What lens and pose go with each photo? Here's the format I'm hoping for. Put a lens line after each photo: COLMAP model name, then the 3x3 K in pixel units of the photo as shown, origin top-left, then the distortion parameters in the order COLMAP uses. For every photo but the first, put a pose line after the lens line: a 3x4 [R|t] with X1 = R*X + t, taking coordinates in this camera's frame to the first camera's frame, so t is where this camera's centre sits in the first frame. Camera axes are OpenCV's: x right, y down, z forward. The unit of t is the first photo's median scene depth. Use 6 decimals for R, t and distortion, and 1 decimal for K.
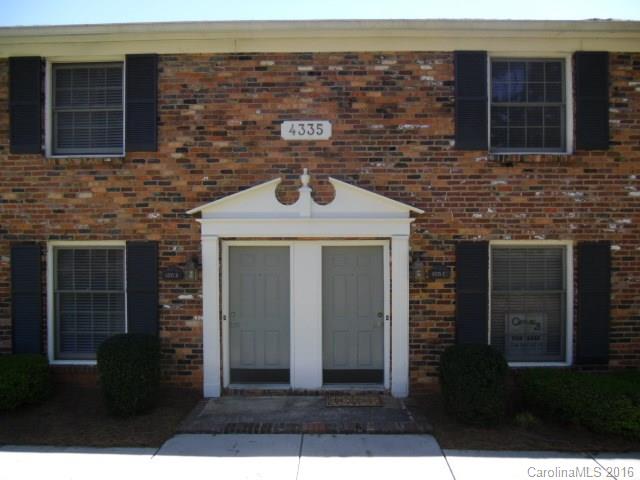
lens RADIAL K [[496.1, 0, 318.5], [0, 496.1, 241.6], [0, 0, 1]] dist [-0.033898, -0.001469]
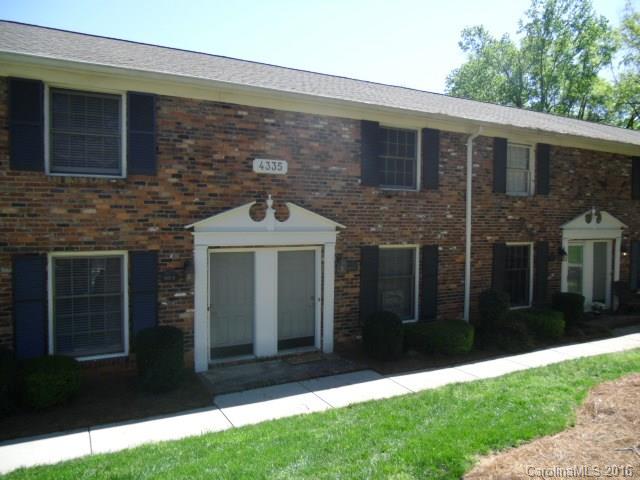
lens RADIAL K [[496.1, 0, 321.9], [0, 496.1, 238.6], [0, 0, 1]] dist [-0.033898, -0.001469]
pose [[0.861156, -0.010165, 0.508239, -0.593531], [-0.003773, 0.999645, 0.026386, -0.063079], [-0.508327, -0.024640, 0.860812, -0.246608]]
